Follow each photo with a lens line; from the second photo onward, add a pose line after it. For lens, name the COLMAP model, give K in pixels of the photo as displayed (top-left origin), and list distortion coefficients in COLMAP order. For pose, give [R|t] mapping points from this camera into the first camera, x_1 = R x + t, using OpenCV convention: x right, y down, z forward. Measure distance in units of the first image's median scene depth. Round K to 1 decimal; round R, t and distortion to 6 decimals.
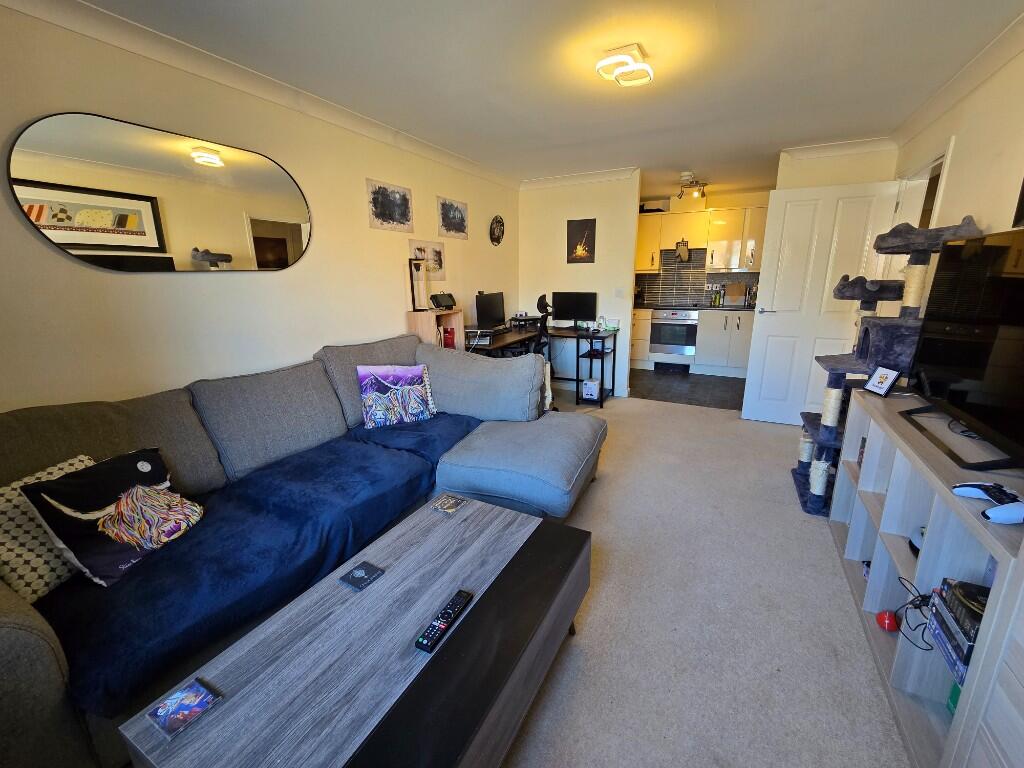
lens RADIAL K [[418.7, 0, 515.1], [0, 418.7, 376.3], [0, 0, 1]] dist [-0.001187, 0.000080]
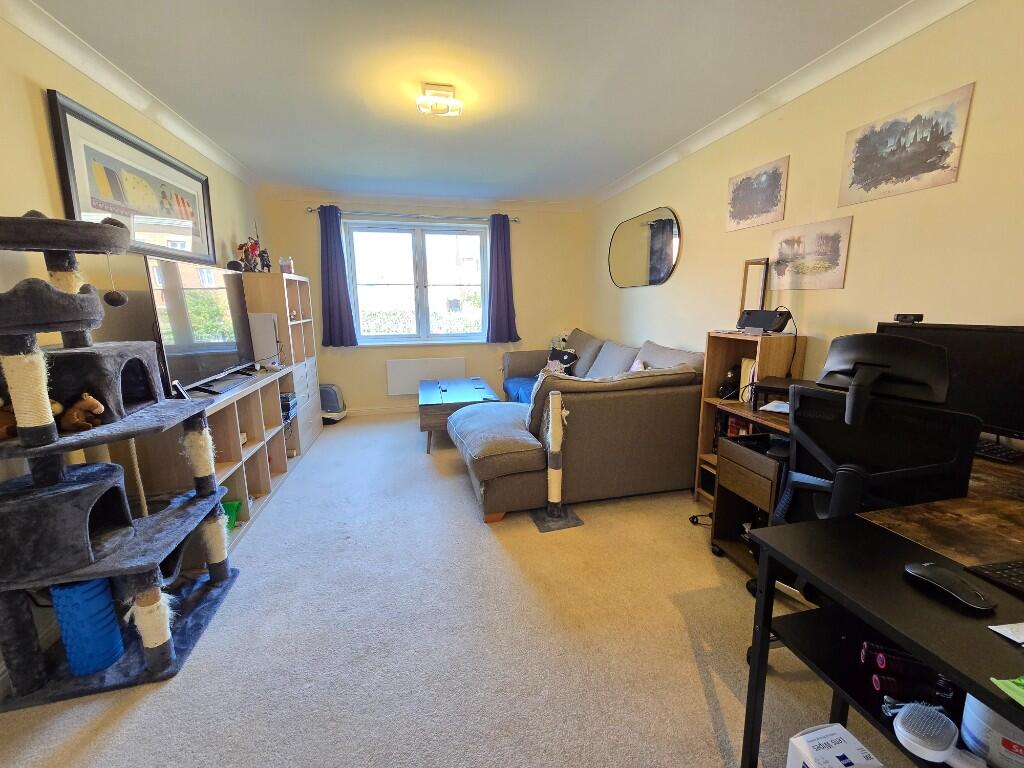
lens RADIAL K [[418.7, 0, 514.5], [0, 418.7, 378.5], [0, 0, 1]] dist [-0.001187, 0.000080]
pose [[-0.760141, 0.135695, -0.635432, 0.508817], [-0.135980, 0.923072, 0.359788, -0.265333], [0.635371, 0.359895, -0.683213, 1.173947]]
